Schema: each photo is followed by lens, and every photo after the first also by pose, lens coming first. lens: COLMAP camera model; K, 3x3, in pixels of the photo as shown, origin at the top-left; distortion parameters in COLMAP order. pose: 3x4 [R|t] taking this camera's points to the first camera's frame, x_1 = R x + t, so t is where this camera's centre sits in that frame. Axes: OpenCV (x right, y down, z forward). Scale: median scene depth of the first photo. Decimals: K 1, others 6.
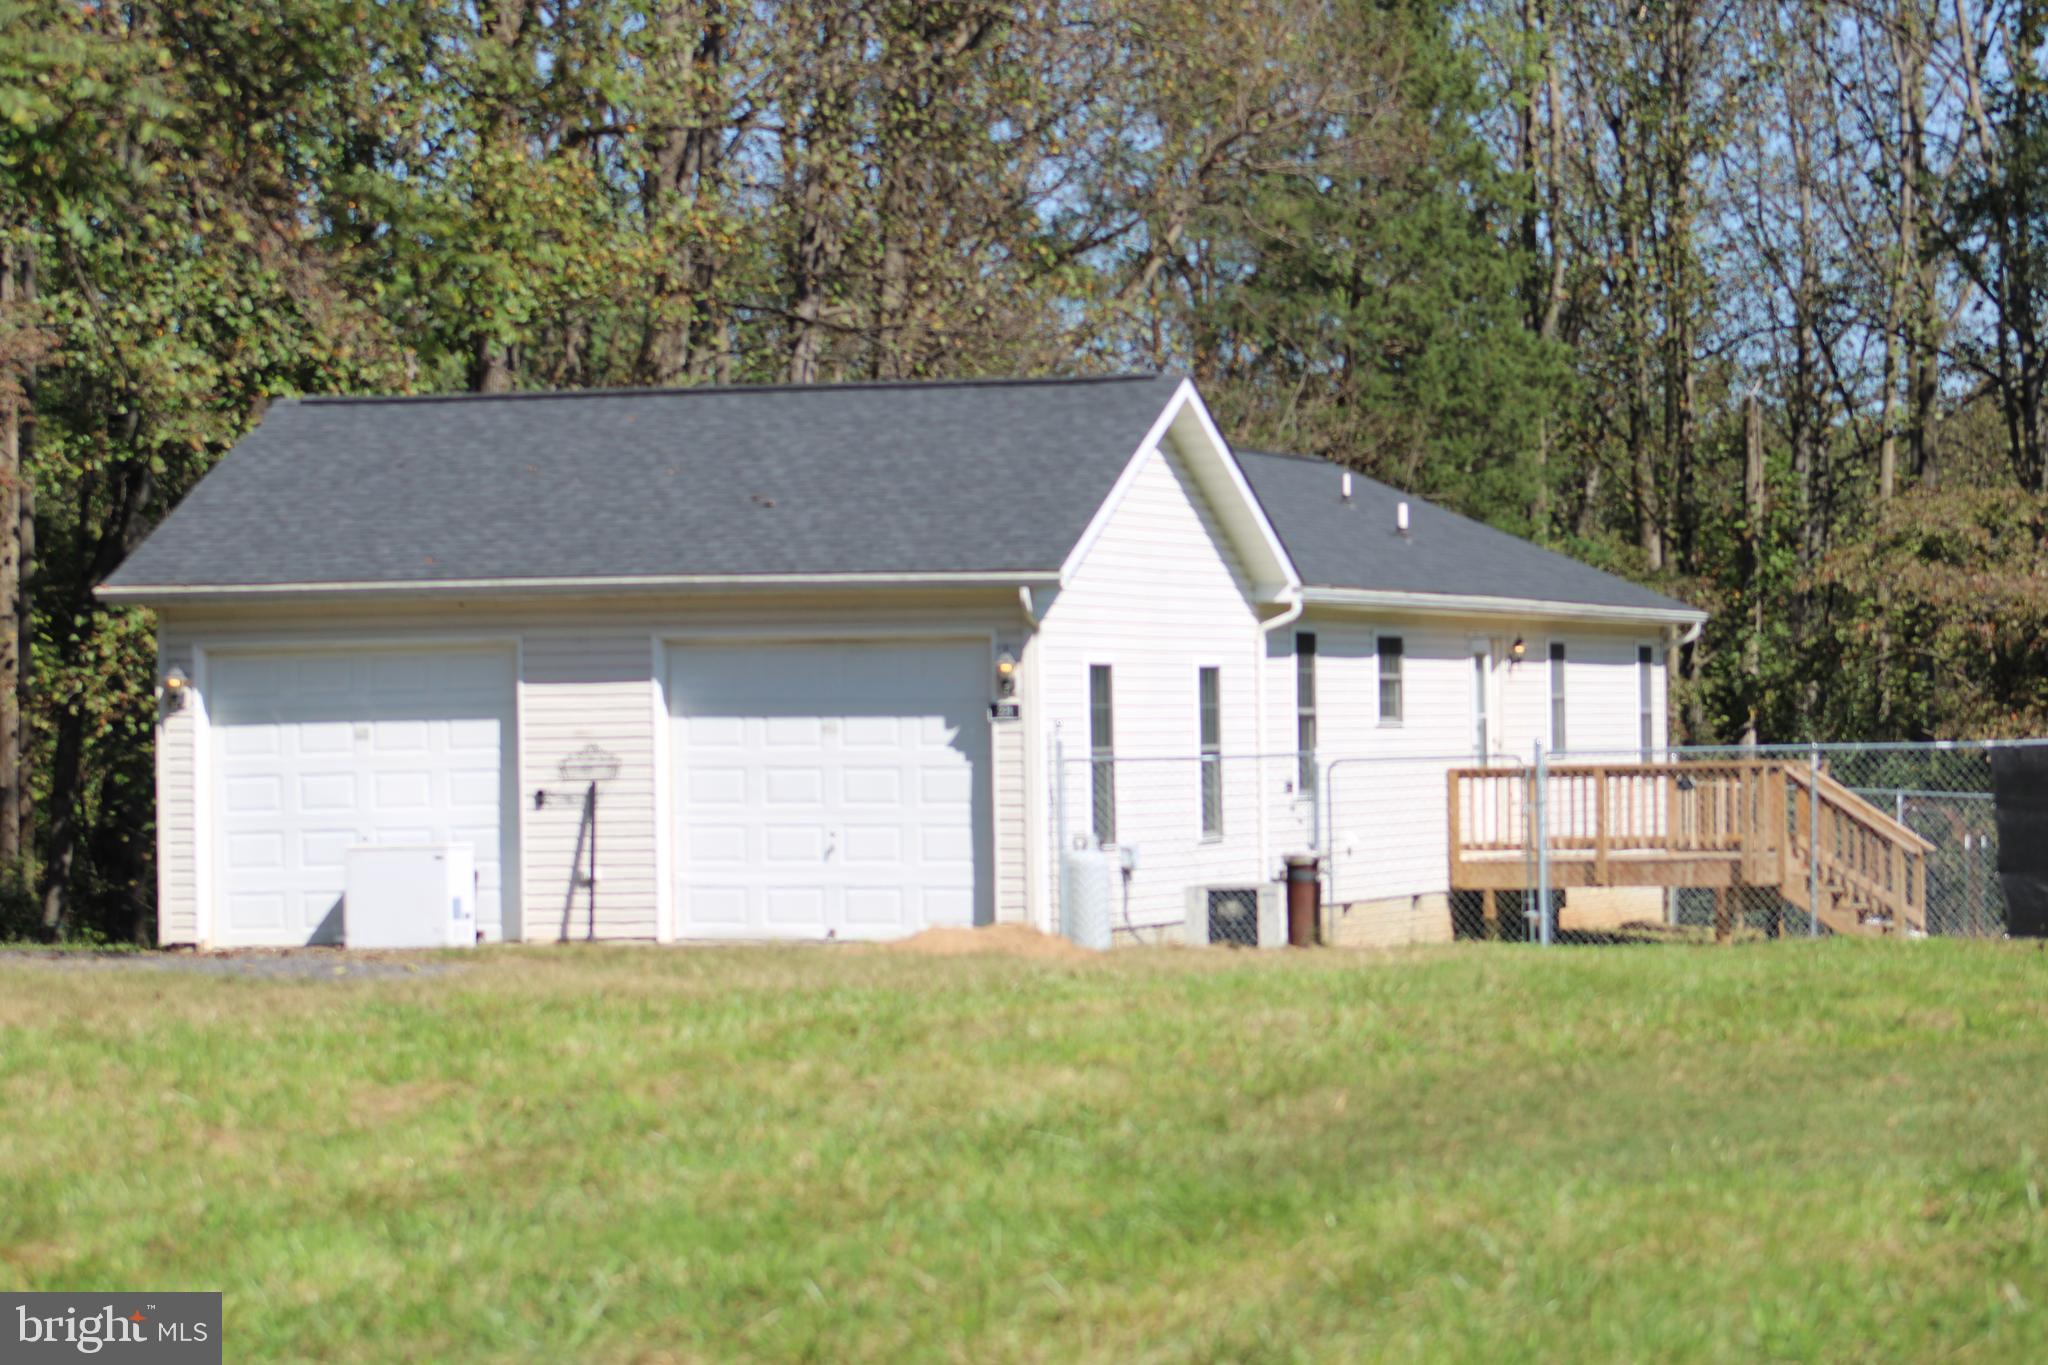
lens RADIAL K [[7930.7, 0, 1024.0], [0, 7930.7, 682.5], [0, 0, 1]] dist [0.129133, 0.112053]
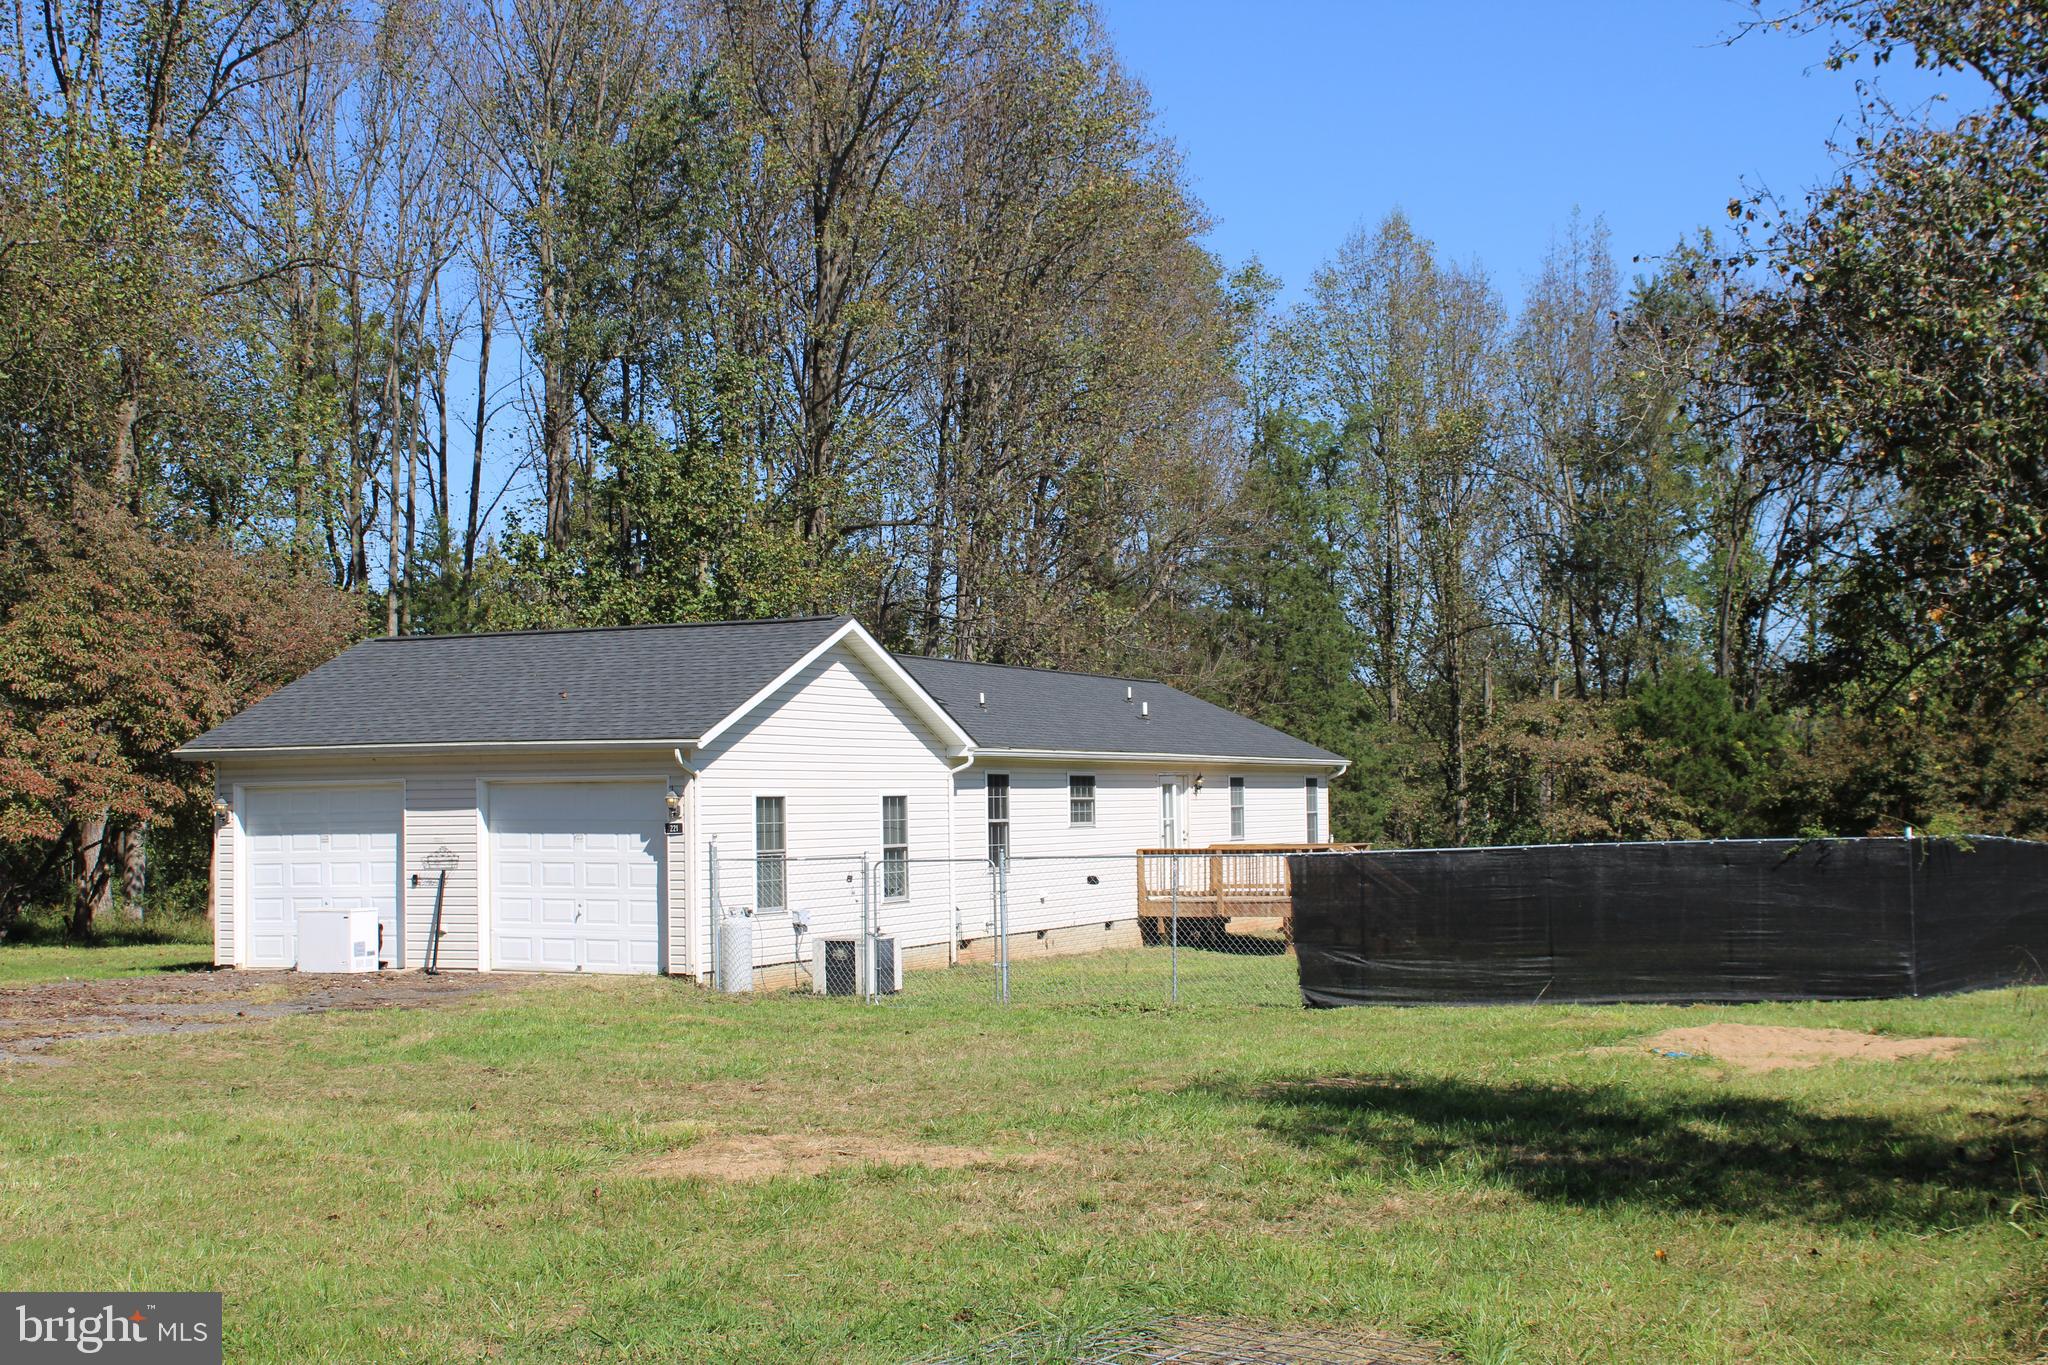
lens RADIAL K [[2660.2, 0, 1024.0], [0, 2660.2, 682.5], [0, 0, 1]] dist [-0.073091, 0.057614]
pose [[0.989096, -0.005933, -0.147153, 0.128043], [0.000579, 0.999337, -0.036398, -0.005334], [0.147272, 0.035916, 0.988444, 0.445827]]
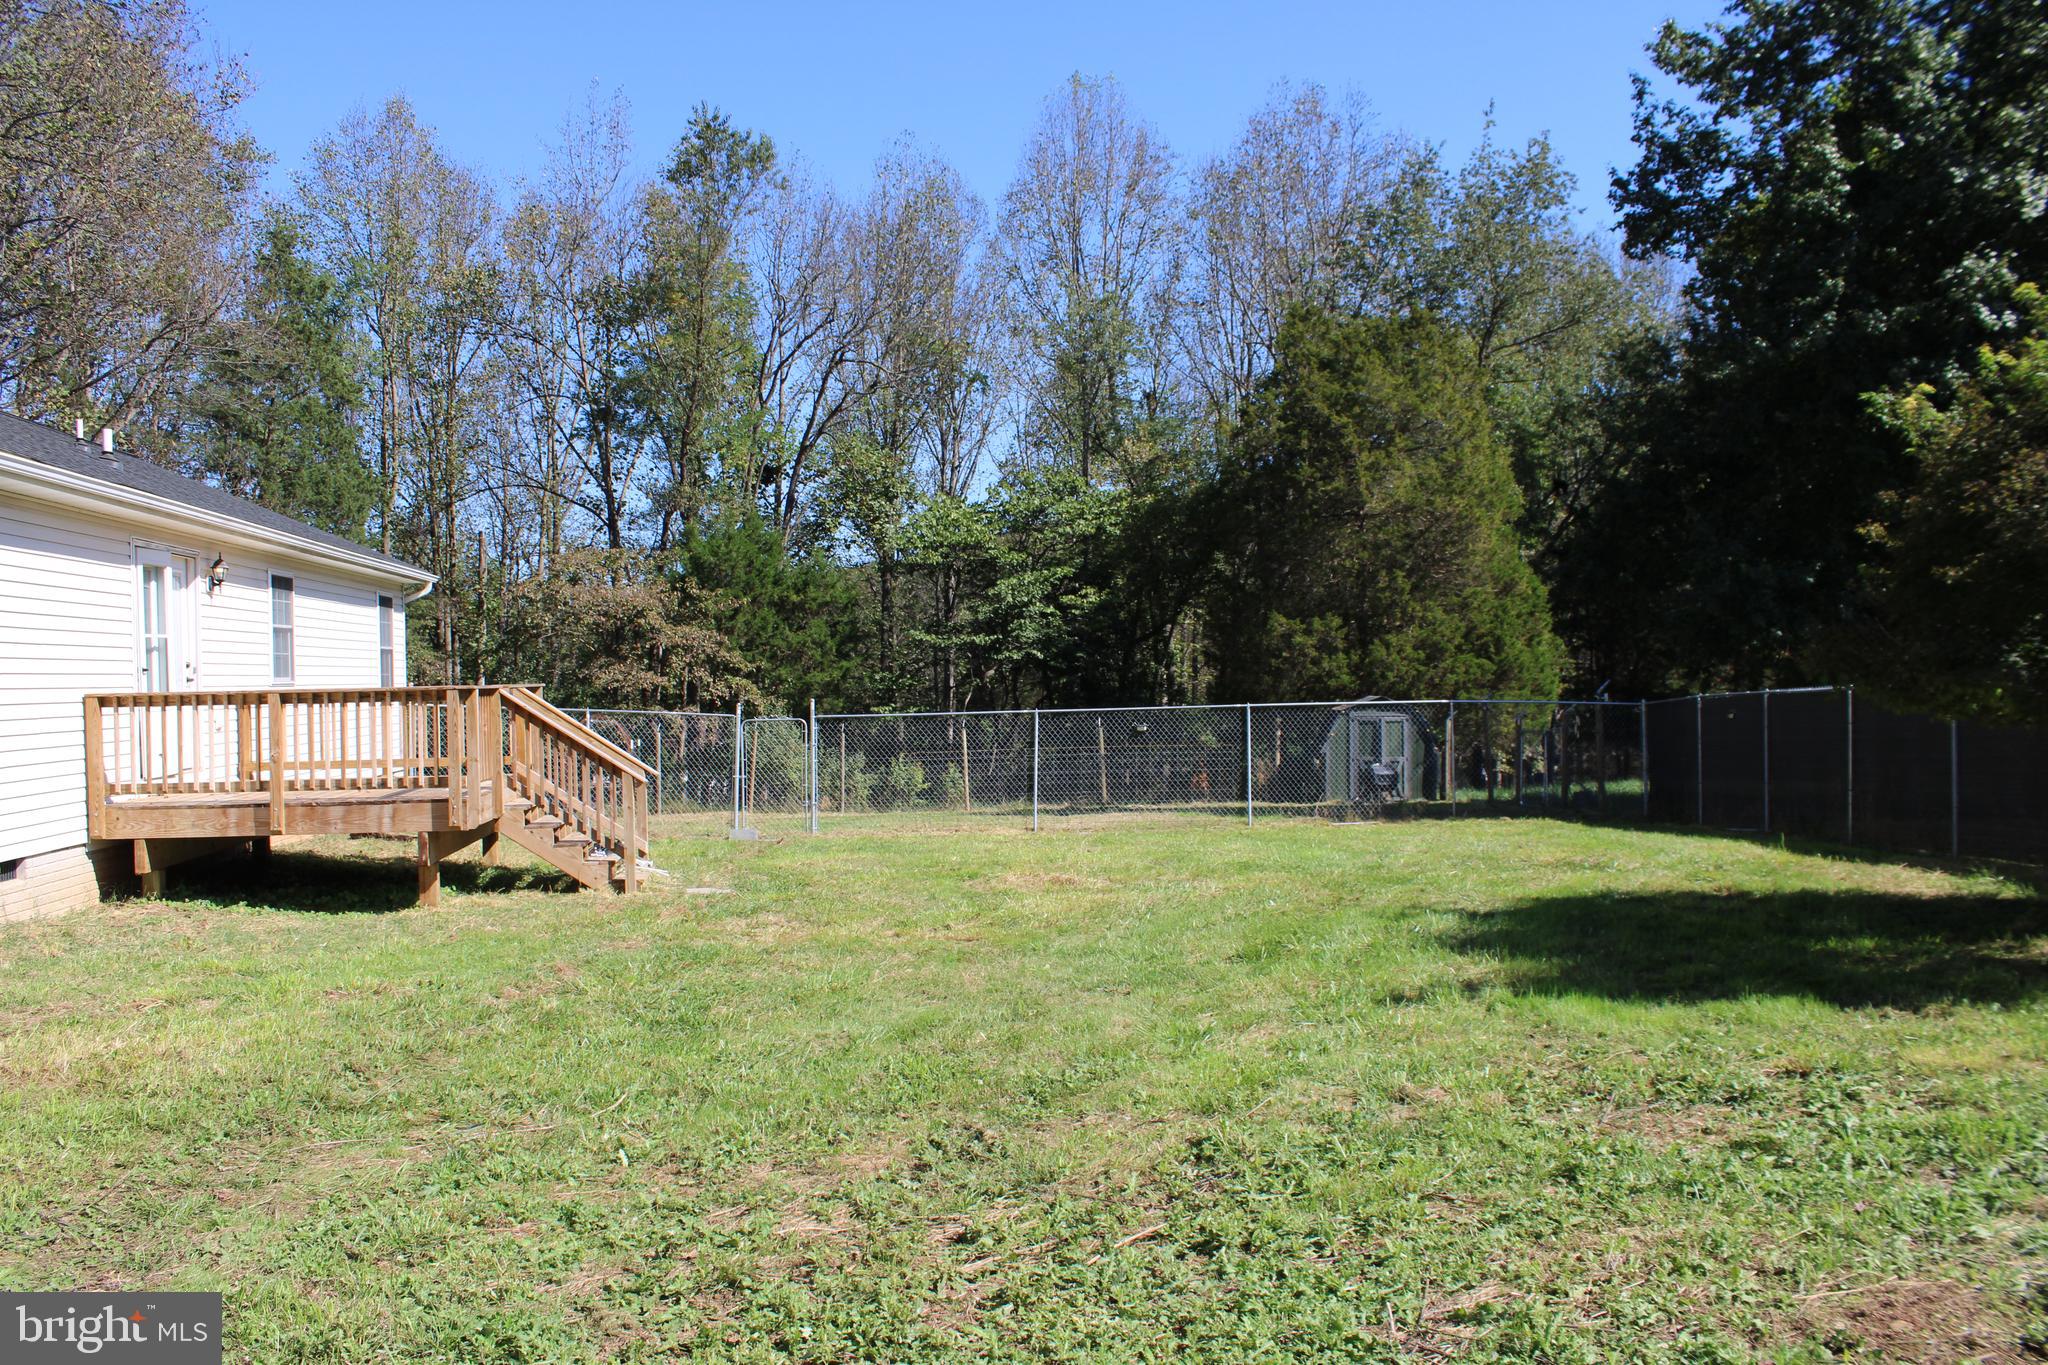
lens RADIAL K [[1679.0, 0, 1024.0], [0, 1679.0, 682.5], [0, 0, 1]] dist [-0.191607, 0.172632]
pose [[0.919079, -0.008489, 0.393983, 0.085127], [0.007177, 0.999963, 0.004804, 0.010477], [-0.394009, -0.001588, 0.919105, 0.892276]]
